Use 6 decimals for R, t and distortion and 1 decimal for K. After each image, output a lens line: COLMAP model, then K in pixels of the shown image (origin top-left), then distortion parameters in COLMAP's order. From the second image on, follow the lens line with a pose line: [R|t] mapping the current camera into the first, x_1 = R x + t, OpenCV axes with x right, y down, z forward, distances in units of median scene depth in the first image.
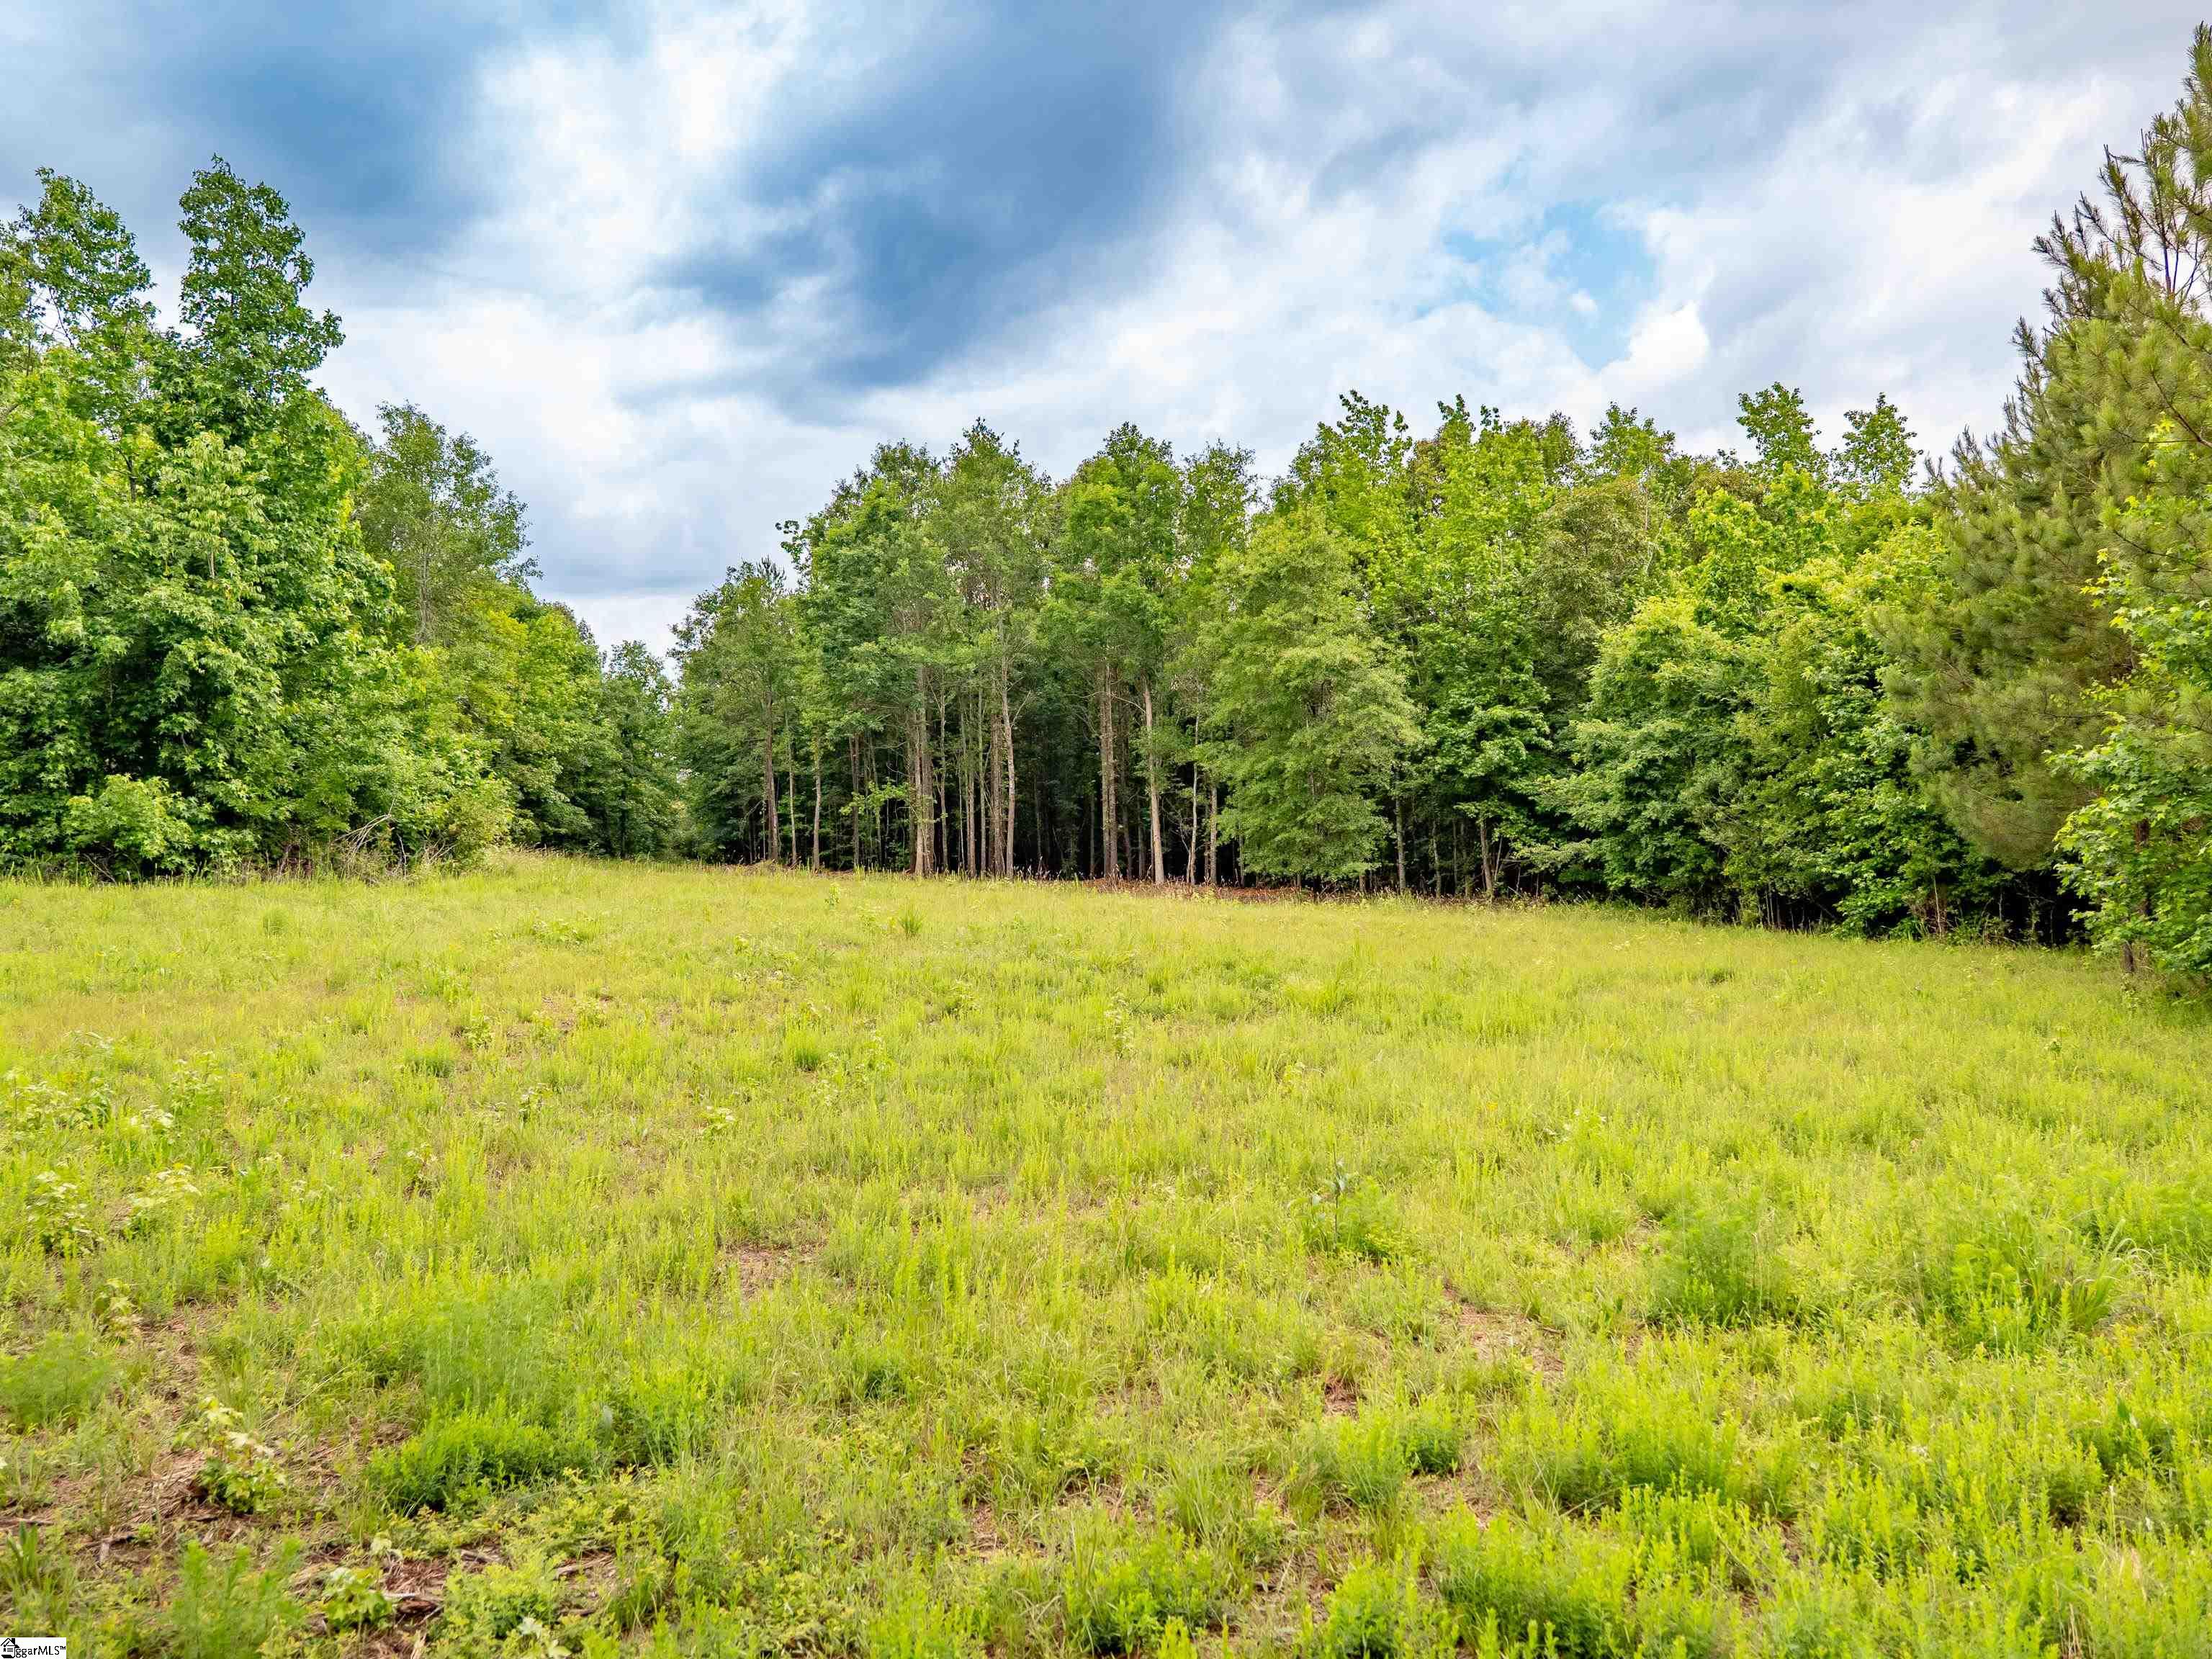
lens RADIAL K [[1748.7, 0, 1117.8], [0, 1748.7, 824.9], [0, 0, 1]] dist [0.007030, 0.004012]
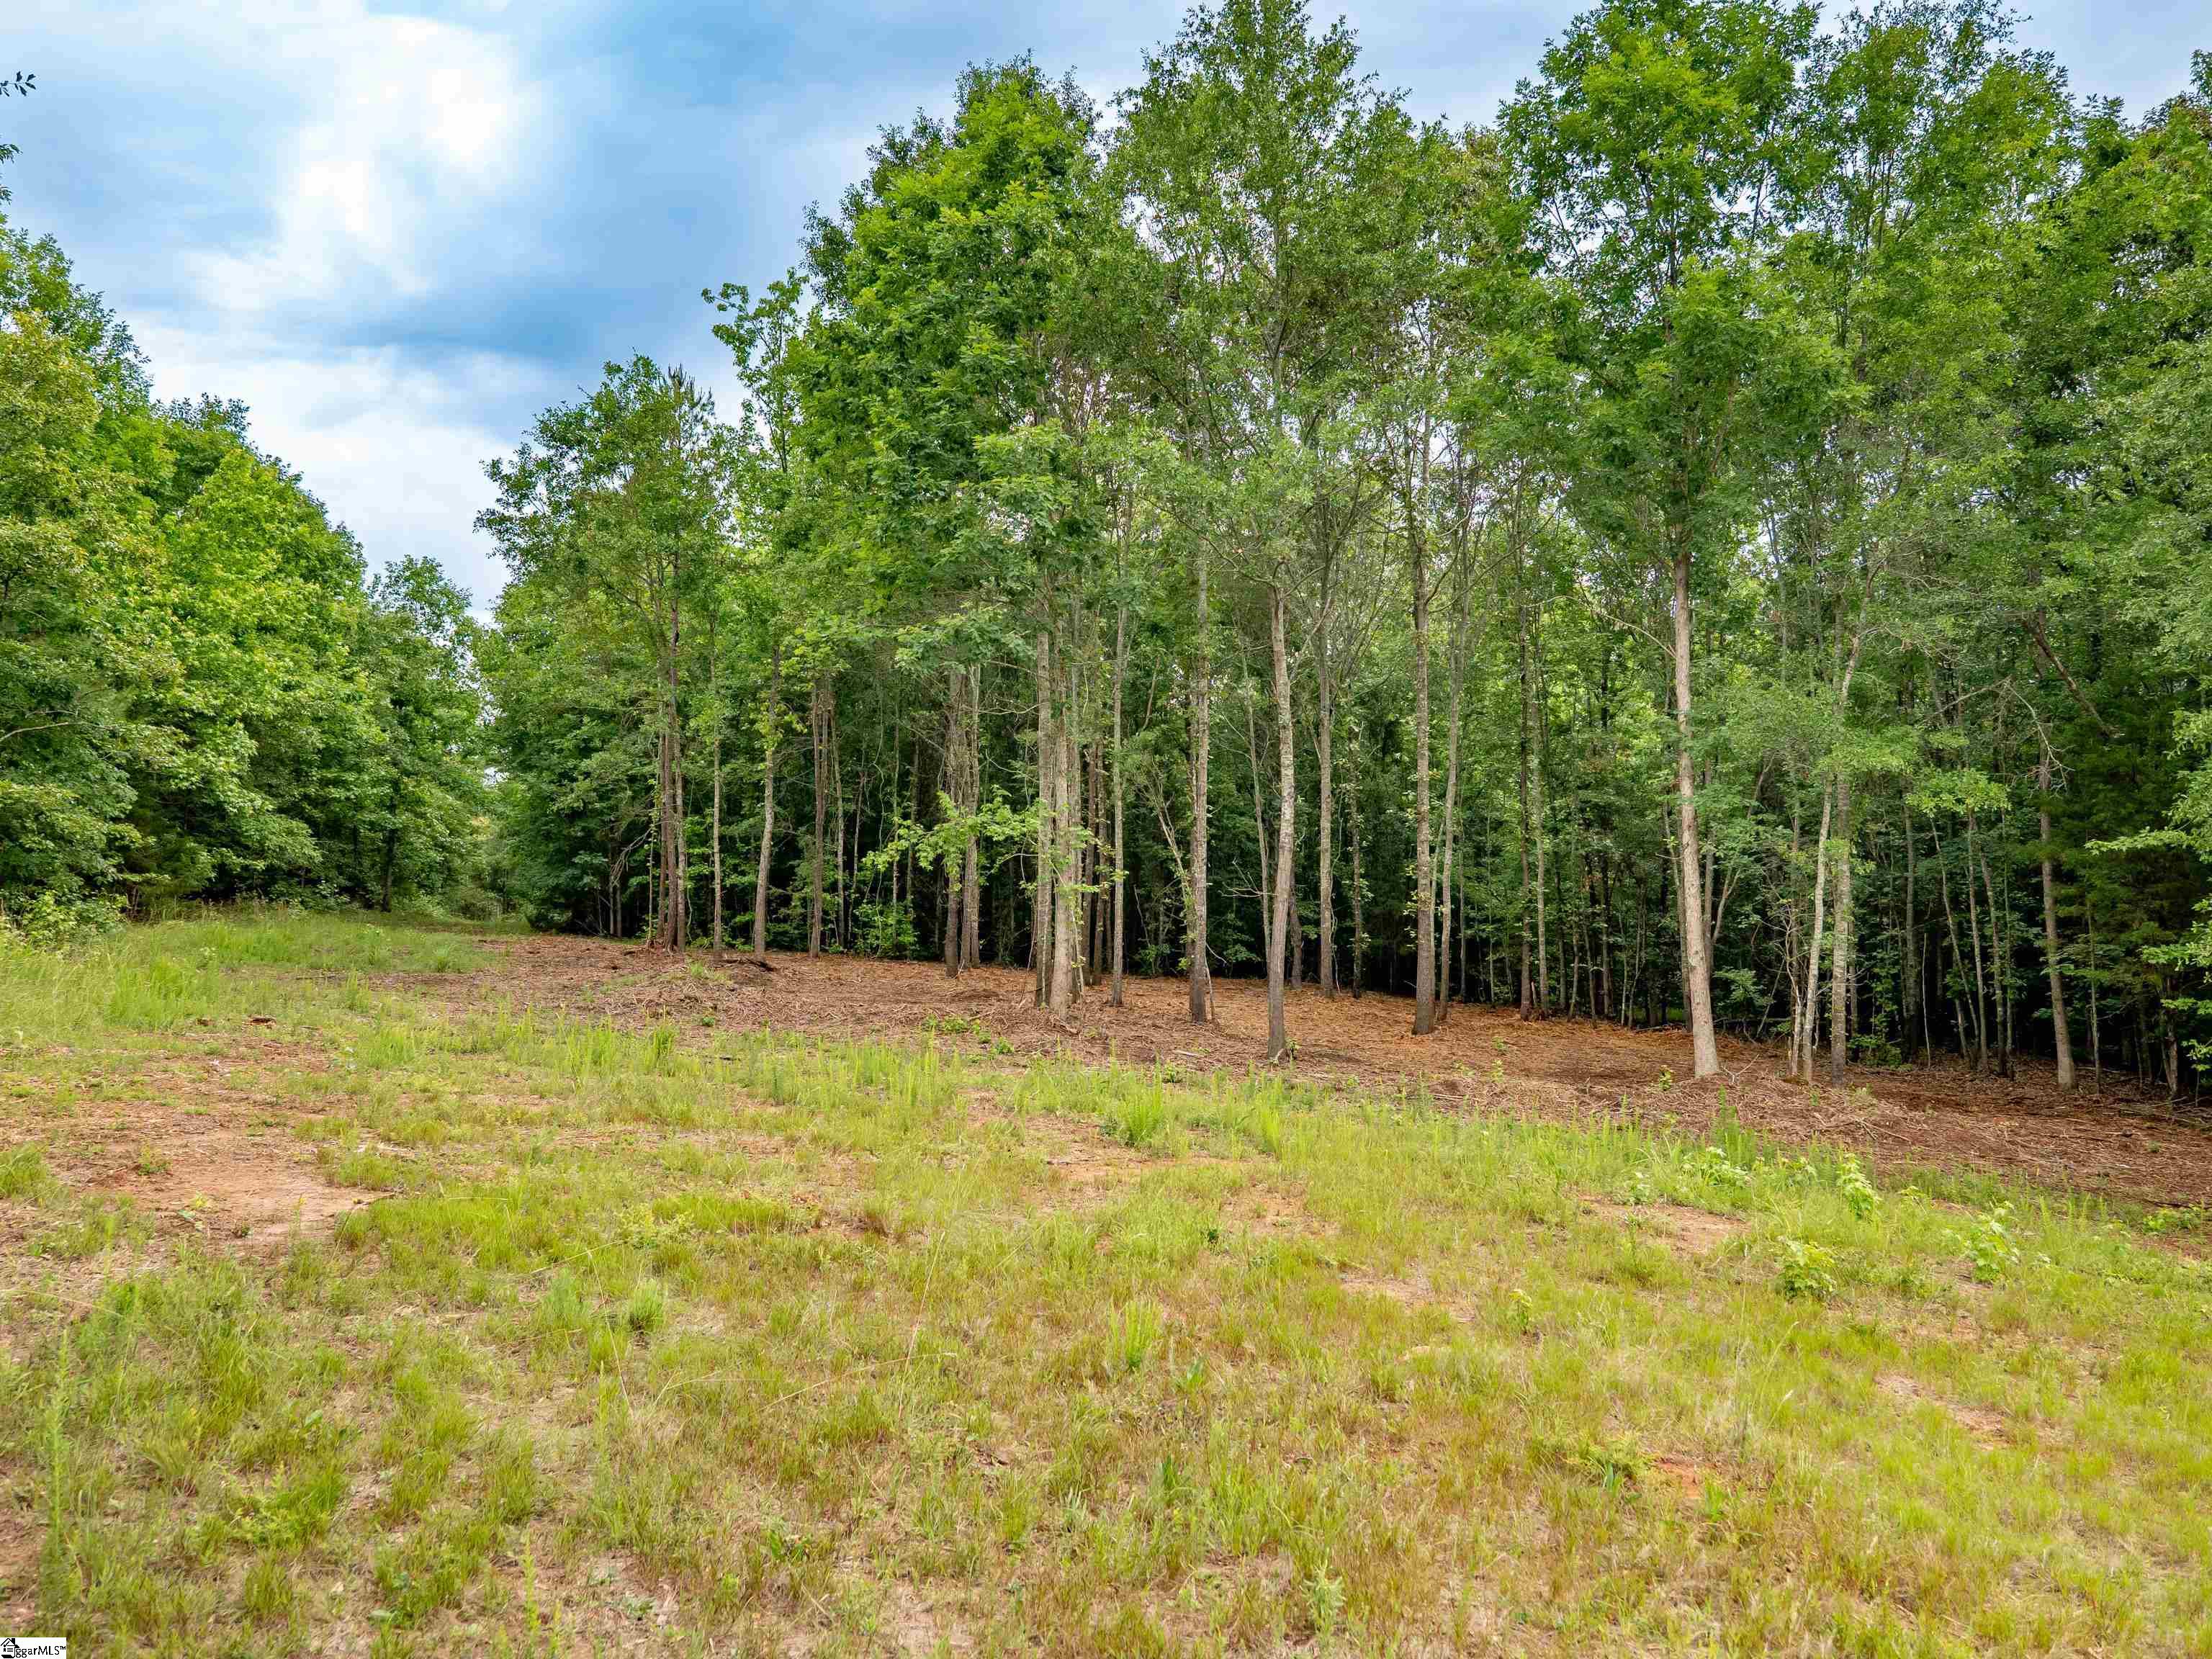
lens RADIAL K [[1748.7, 0, 1089.9], [0, 1748.7, 833.0], [0, 0, 1]] dist [0.007030, 0.004012]
pose [[0.995166, 0.039647, 0.089844, -0.115536], [-0.038352, 0.999135, -0.016093, -0.007626], [-0.090404, 0.012570, 0.995826, 0.450913]]
